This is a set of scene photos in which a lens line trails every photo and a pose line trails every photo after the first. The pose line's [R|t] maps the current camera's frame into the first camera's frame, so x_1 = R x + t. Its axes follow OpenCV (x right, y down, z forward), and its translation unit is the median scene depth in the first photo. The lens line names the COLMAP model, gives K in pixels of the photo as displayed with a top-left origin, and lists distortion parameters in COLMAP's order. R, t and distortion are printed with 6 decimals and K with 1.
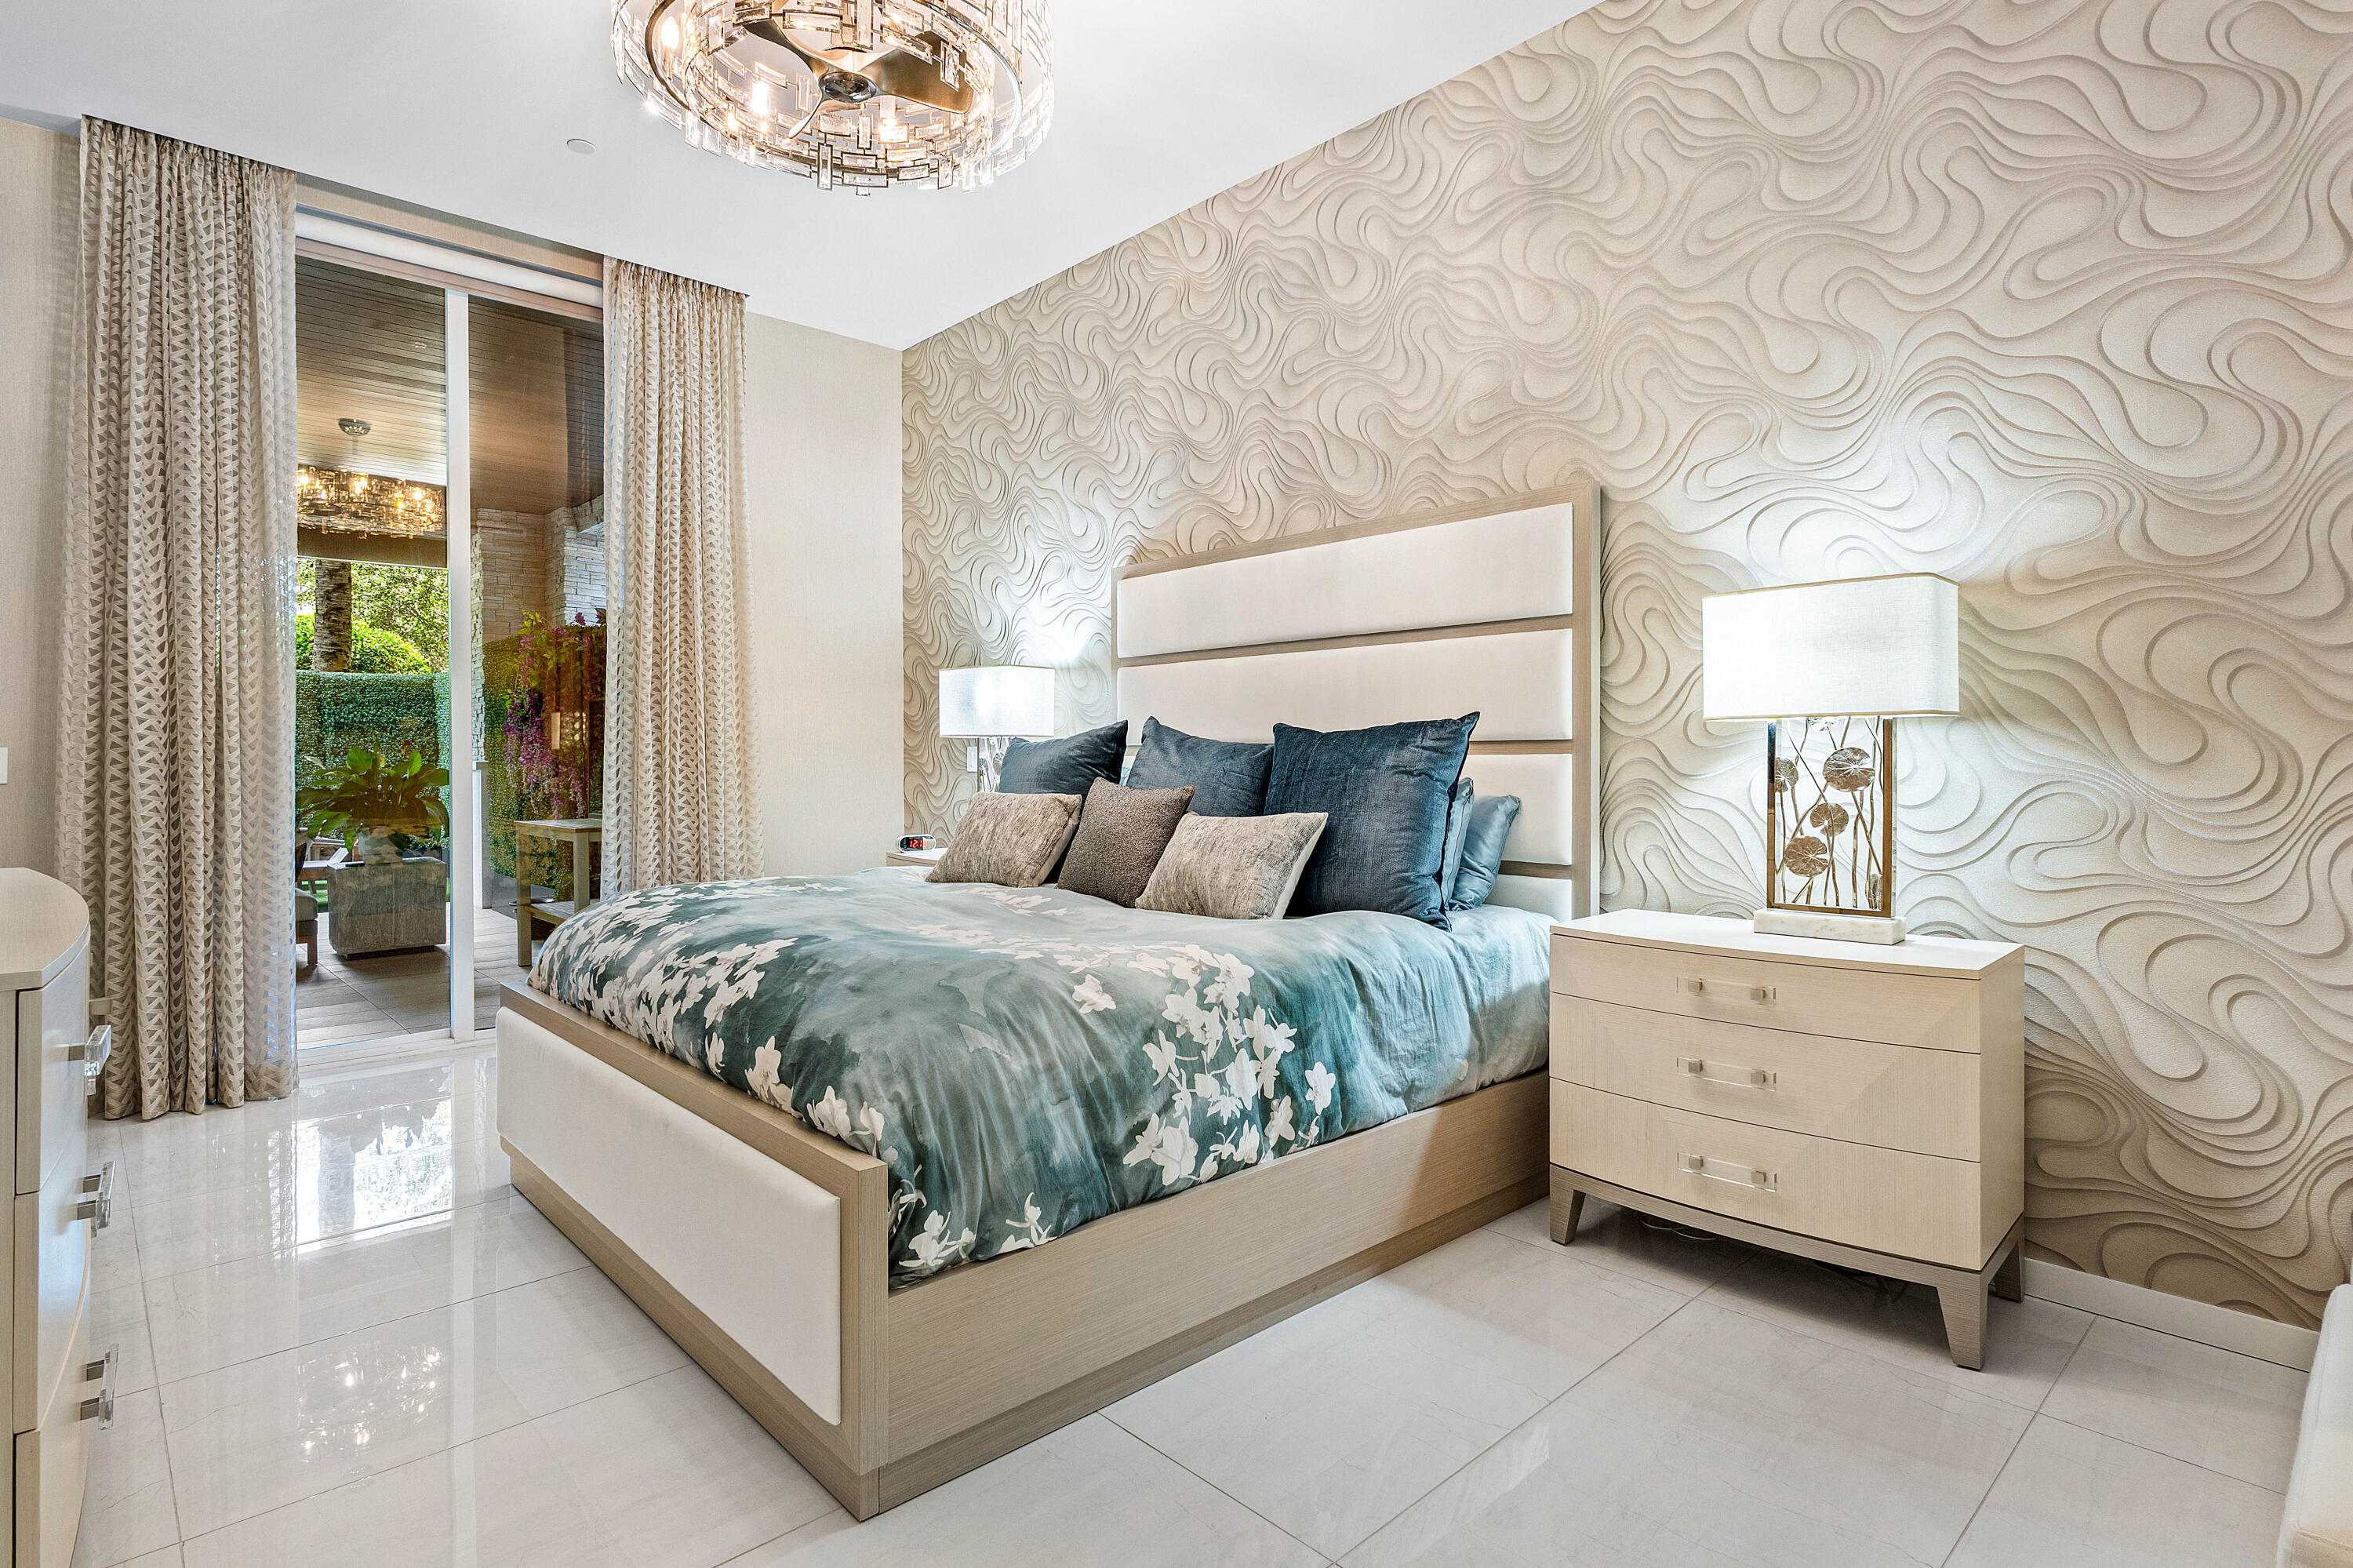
lens RADIAL K [[1175.0, 0, 1182.7], [0, 1175.0, 771.7], [0, 0, 1]] dist [0.003156, 0.000977]
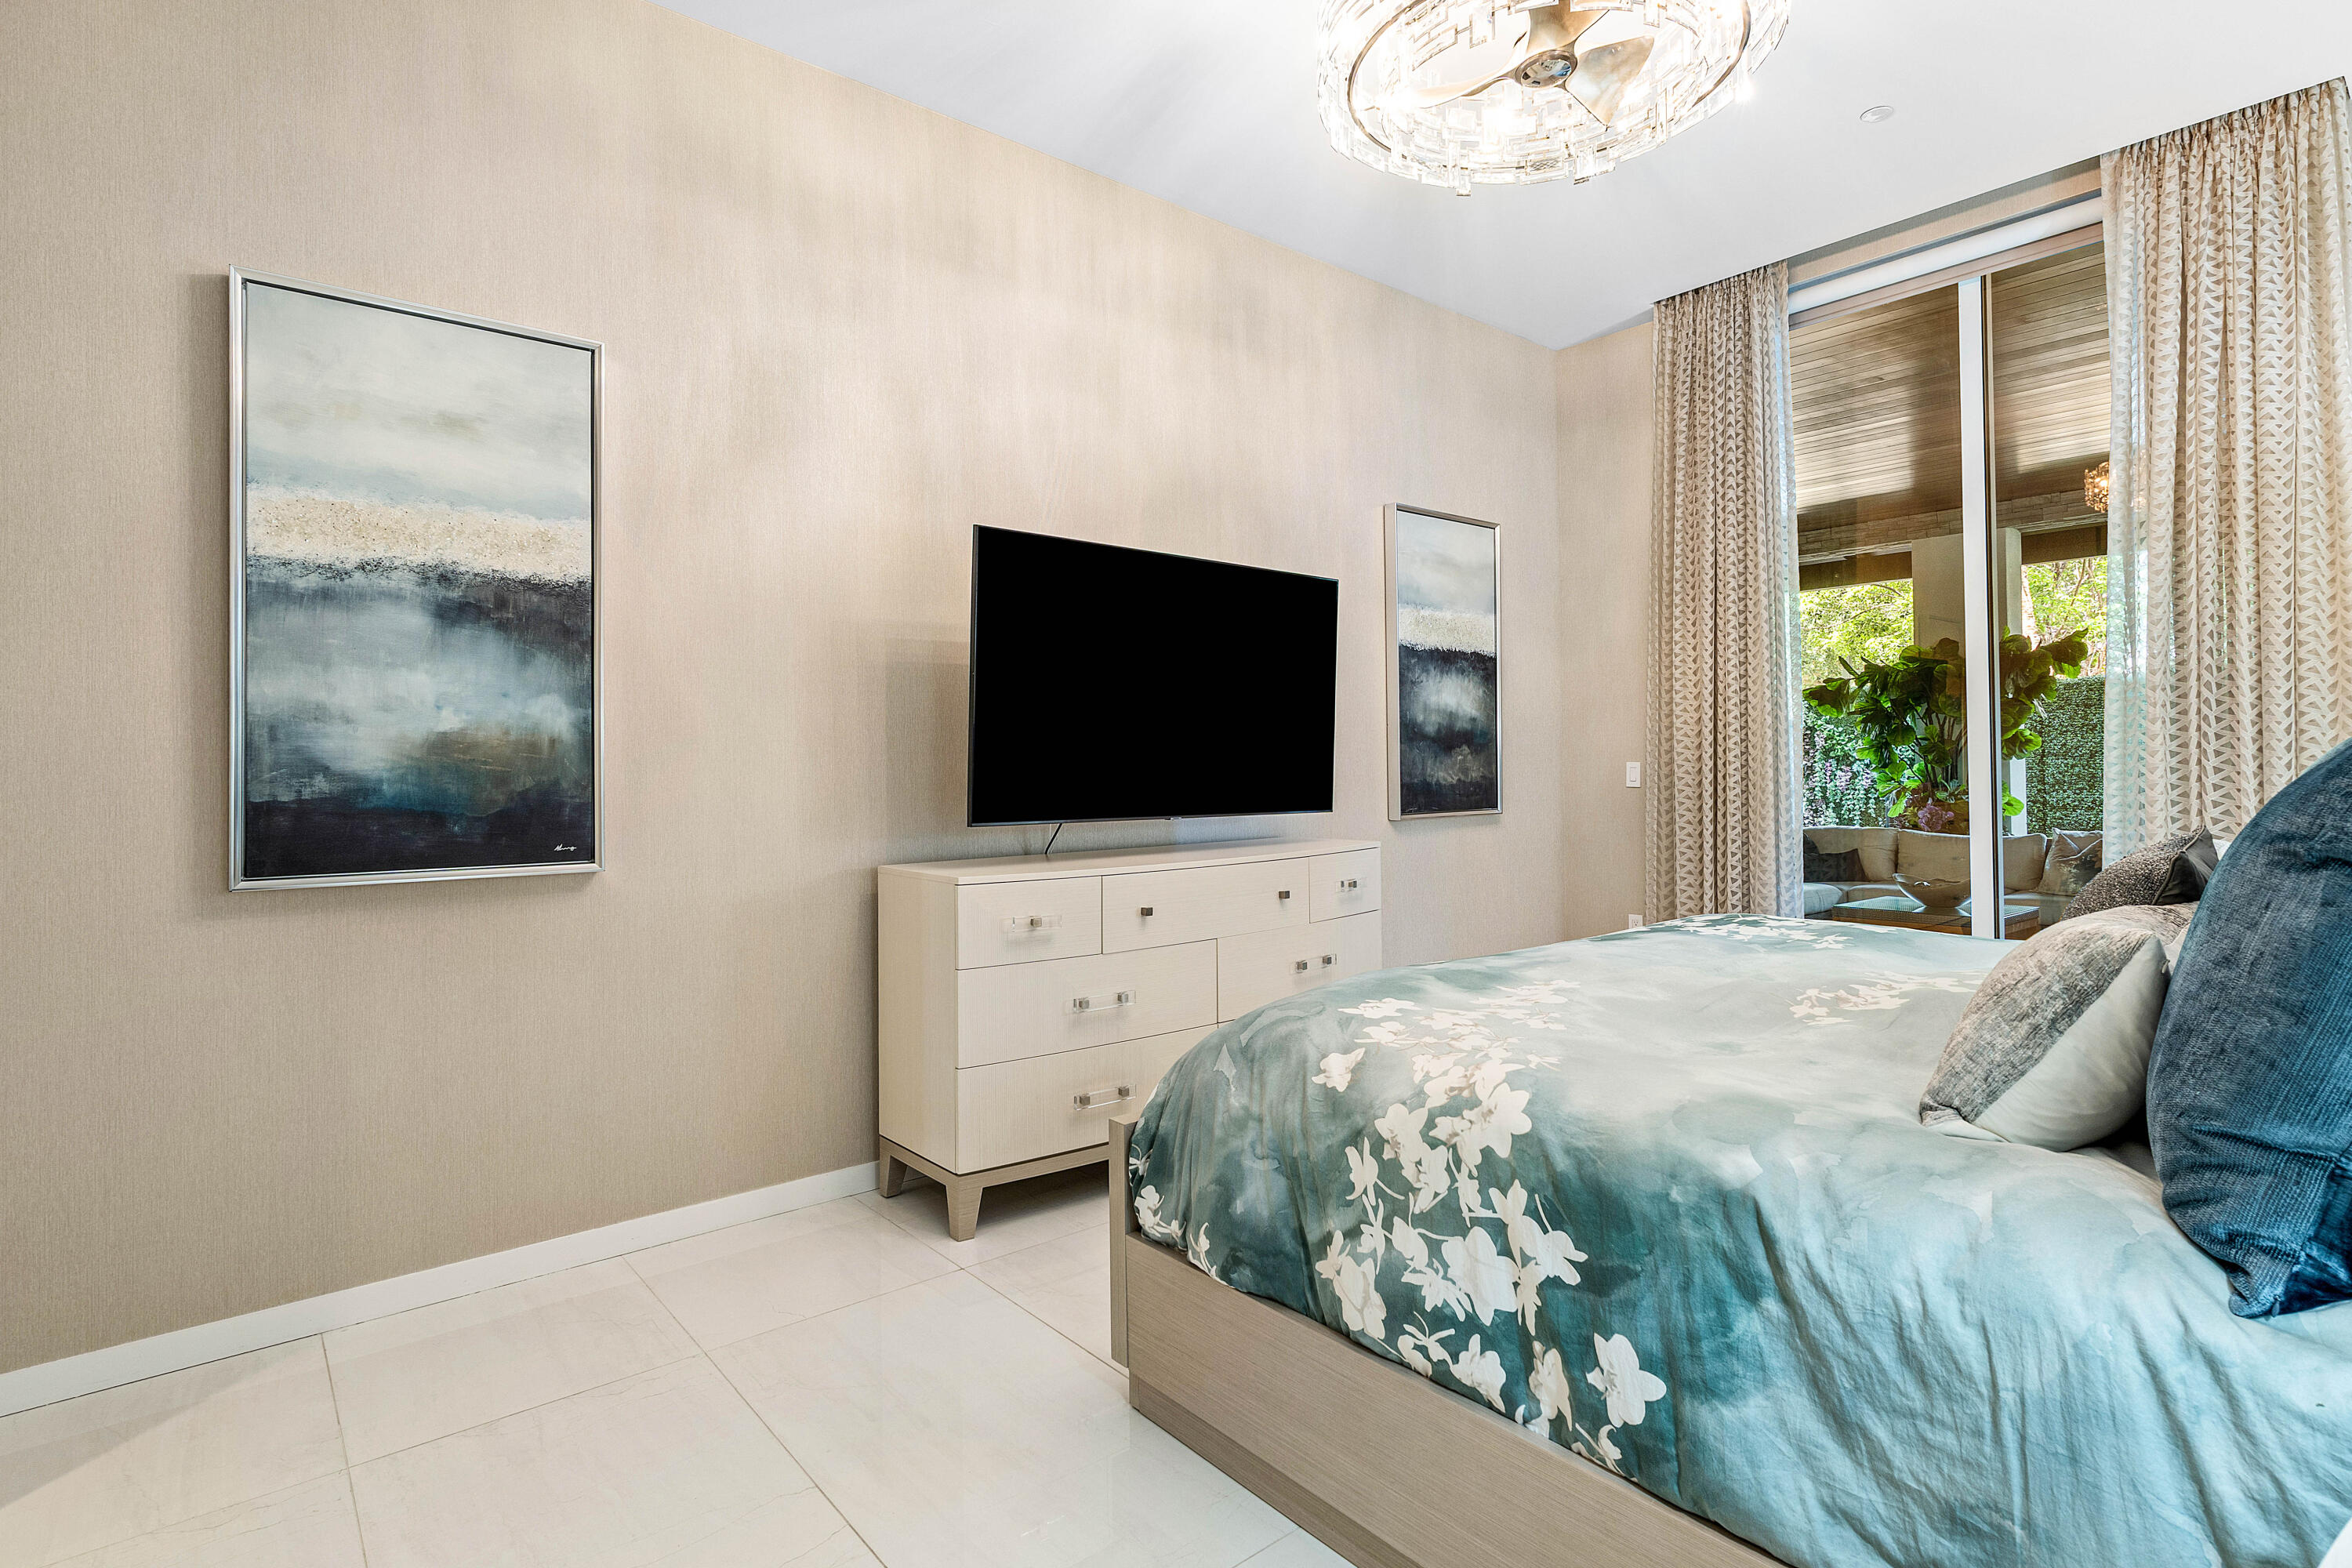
lens RADIAL K [[1174.4, 0, 1181.9], [0, 1174.4, 769.5], [0, 0, 1]] dist [0.003156, 0.000977]
pose [[-0.059208, 0.004547, -0.998235, 0.753592], [-0.005414, 0.999973, 0.004876, -0.034014], [0.998231, 0.005693, -0.059182, 0.878393]]
